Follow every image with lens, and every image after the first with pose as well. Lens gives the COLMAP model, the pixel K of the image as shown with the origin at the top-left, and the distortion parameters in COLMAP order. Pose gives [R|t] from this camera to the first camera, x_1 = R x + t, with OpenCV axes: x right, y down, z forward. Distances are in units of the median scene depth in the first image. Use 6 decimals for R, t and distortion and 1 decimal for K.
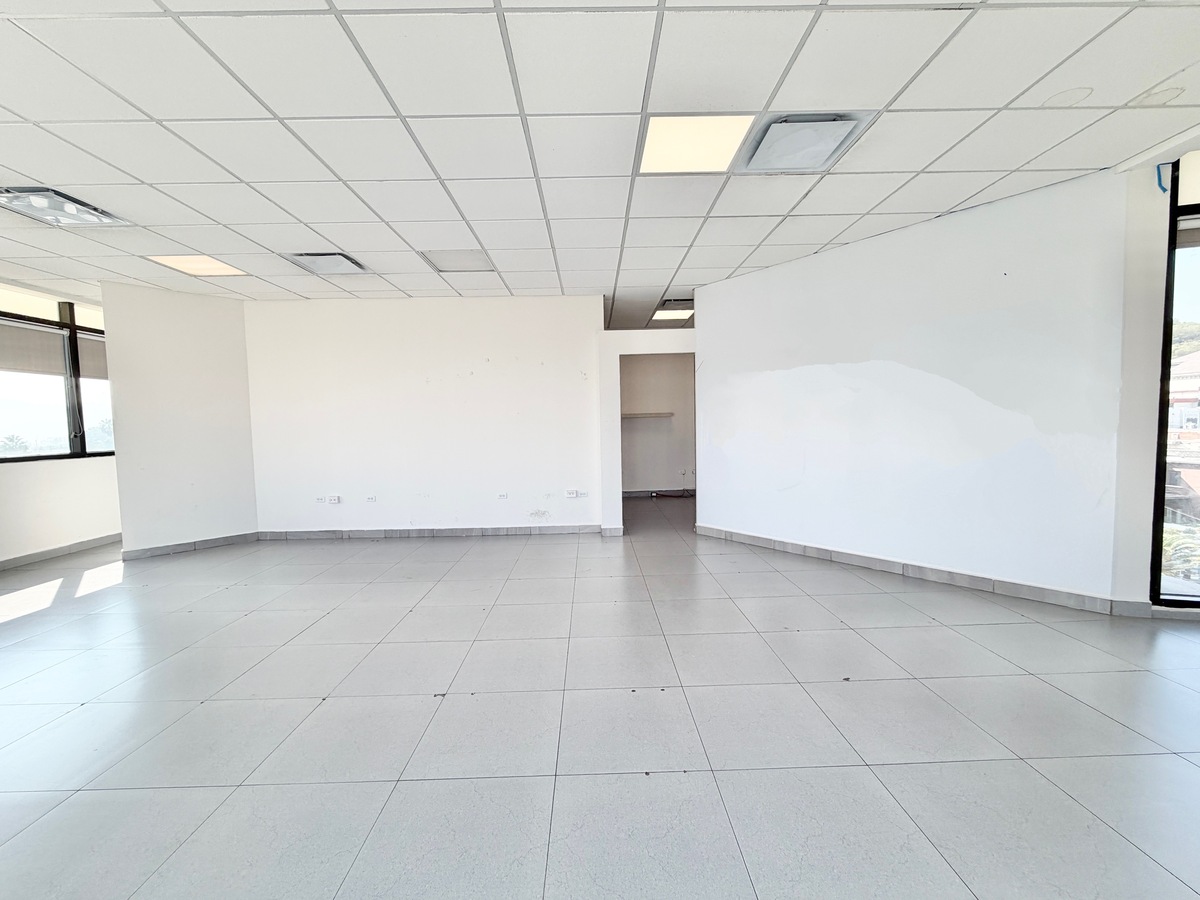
lens RADIAL K [[474.1, 0, 598.2], [0, 474.1, 452.3], [0, 0, 1]] dist [0.018587, 0.000061]
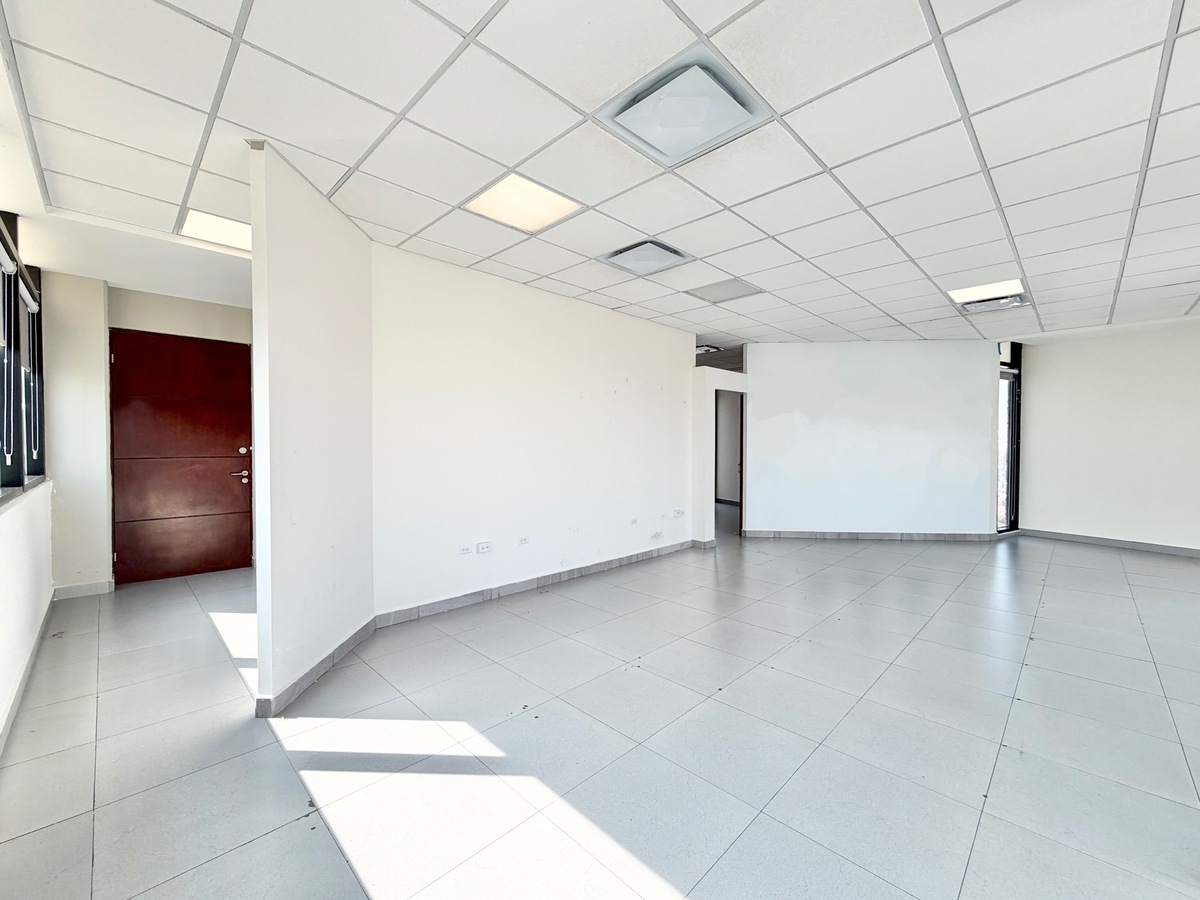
lens RADIAL K [[479.2, 0, 599.3], [0, 479.2, 450.5], [0, 0, 1]] dist [-0.000997, 0.000324]
pose [[0.706765, 0.012102, 0.707345, -0.954273], [0.013301, 0.999450, -0.030390, -0.022848], [-0.707323, 0.030887, 0.706215, 0.366293]]
